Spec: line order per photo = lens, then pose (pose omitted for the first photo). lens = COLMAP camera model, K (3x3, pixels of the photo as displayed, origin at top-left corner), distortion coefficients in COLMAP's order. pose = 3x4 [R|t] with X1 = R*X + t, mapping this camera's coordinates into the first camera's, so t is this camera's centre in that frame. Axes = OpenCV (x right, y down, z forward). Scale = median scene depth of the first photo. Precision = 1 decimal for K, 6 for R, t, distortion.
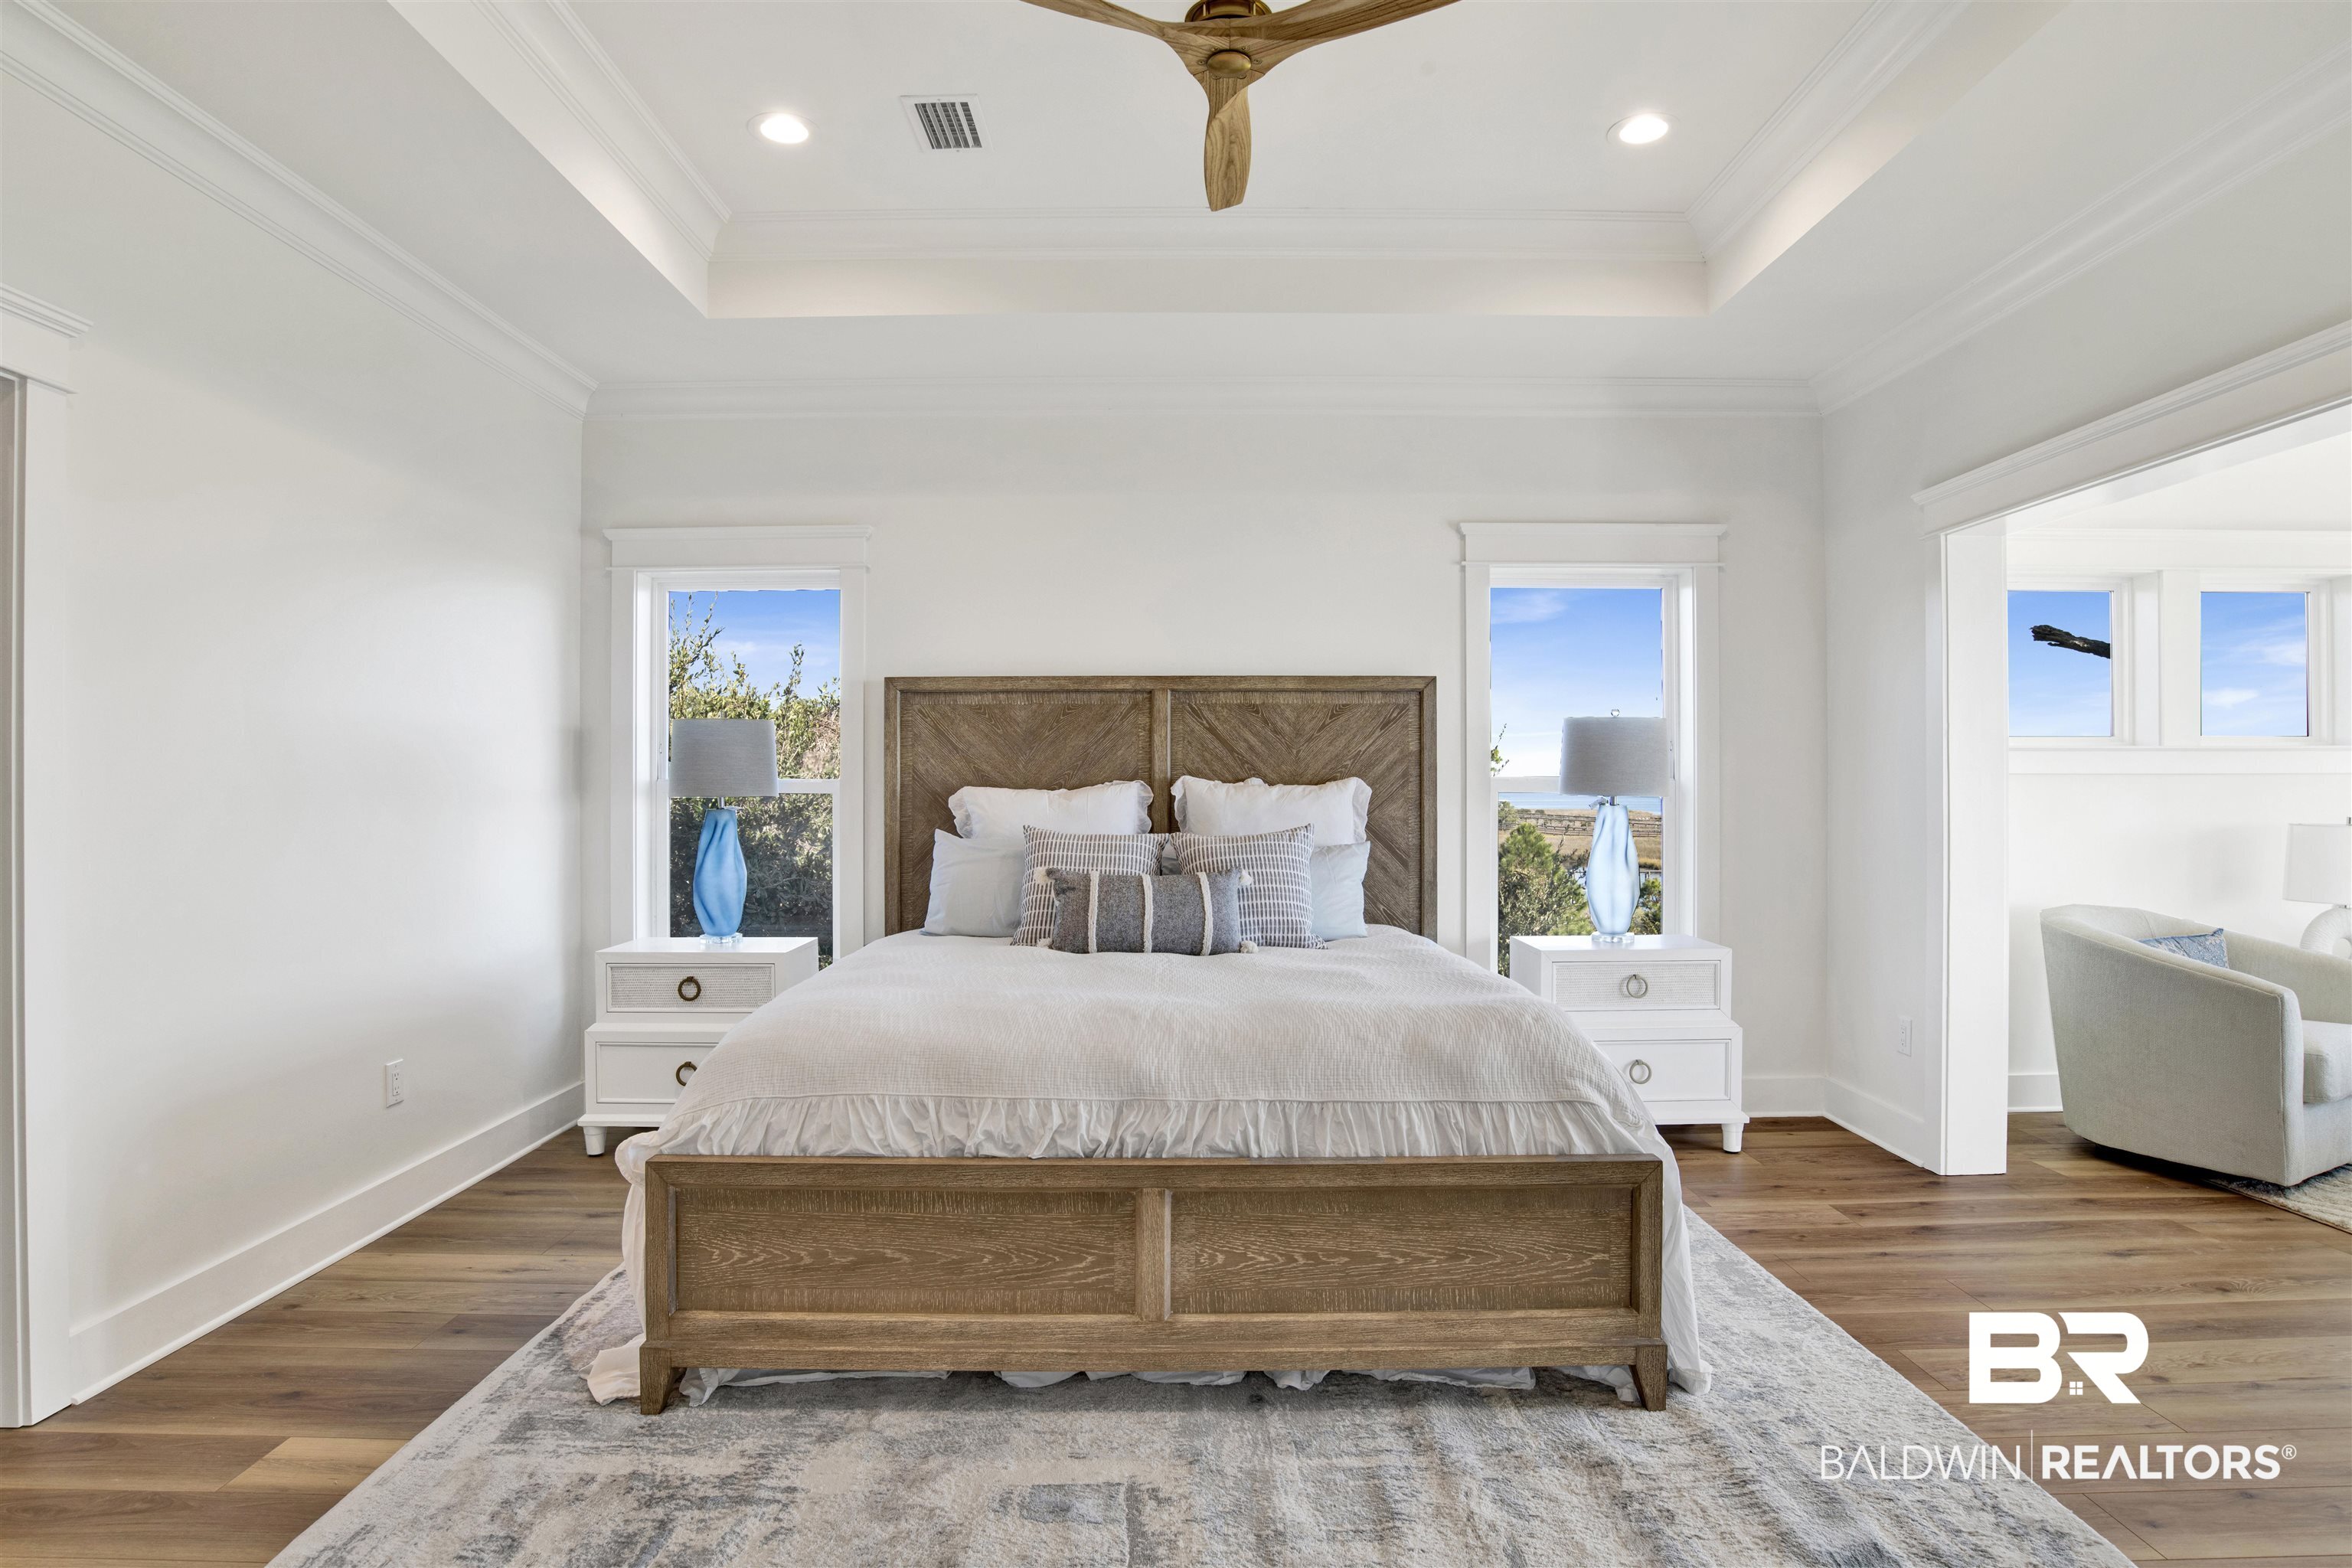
lens RADIAL K [[1253.2, 0, 1176.0], [0, 1253.2, 784.0], [0, 0, 1]] dist [-0.072959, 0.020147]
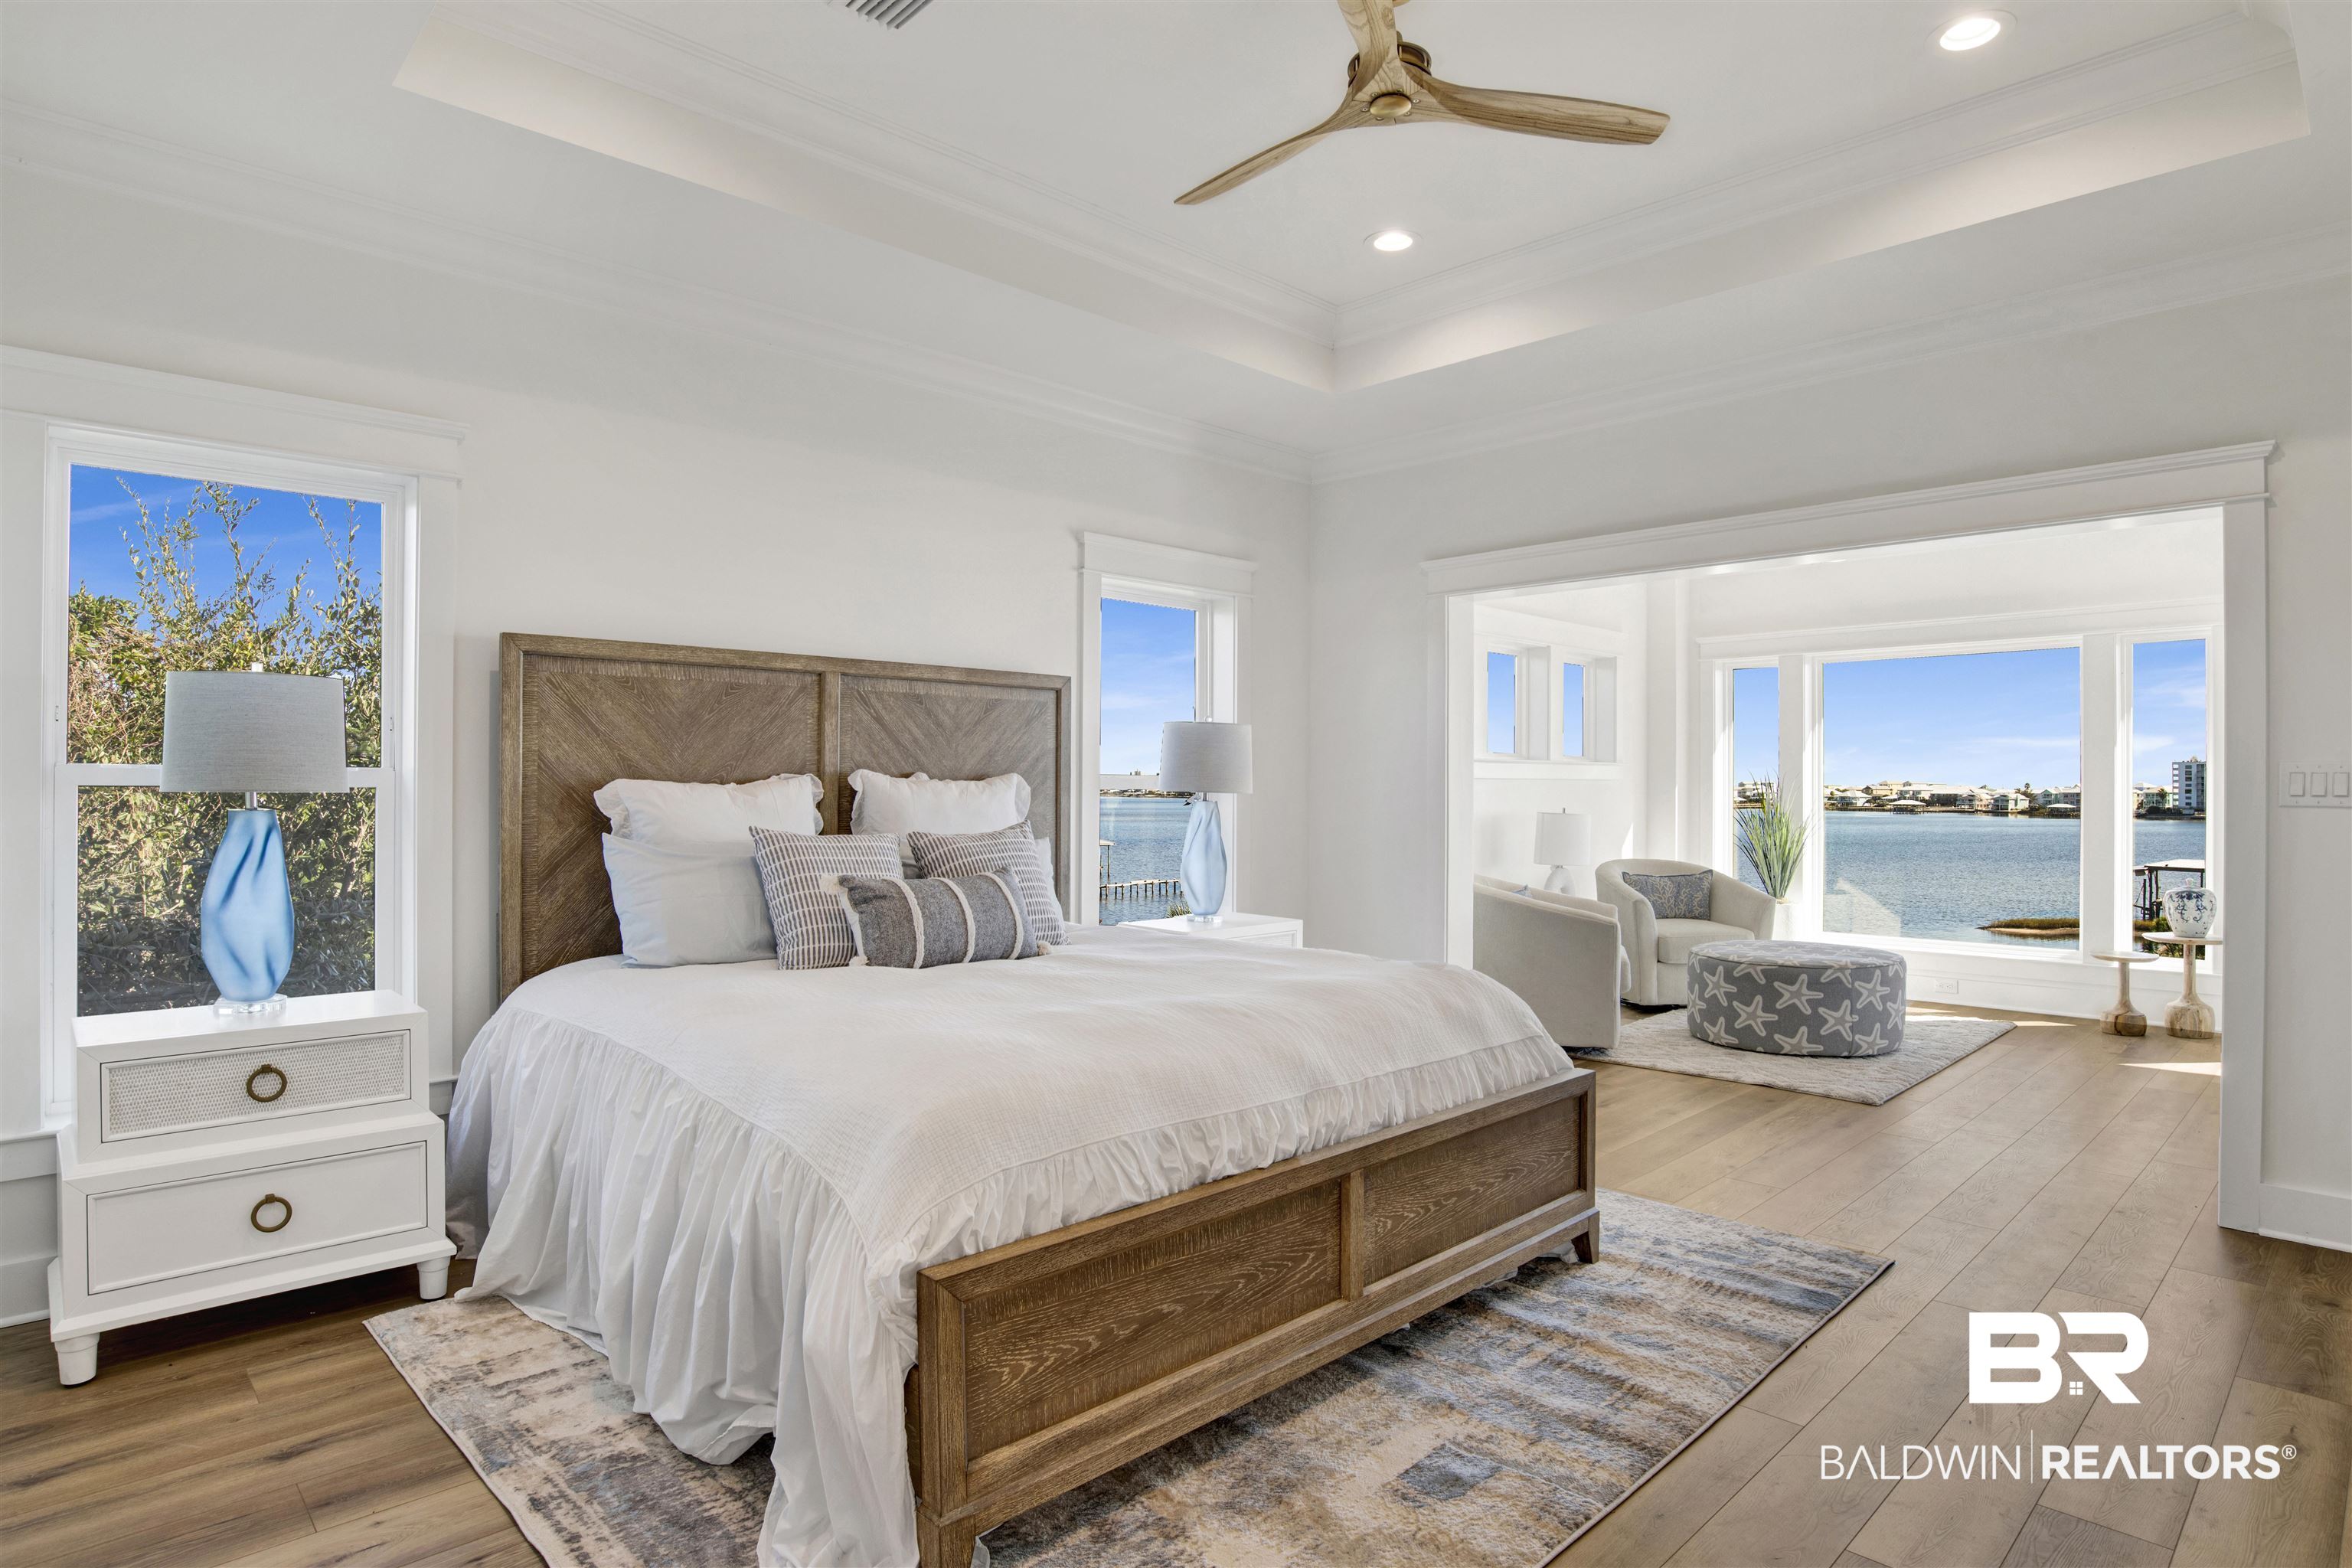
lens RADIAL K [[1253.2, 0, 1176.0], [0, 1253.2, 784.0], [0, 0, 1]] dist [-0.072959, 0.020147]
pose [[0.723187, 0.006344, 0.690623, -0.453251], [-0.009021, 0.999959, 0.000260, 0.001714], [-0.690594, -0.006418, 0.723215, 0.190964]]
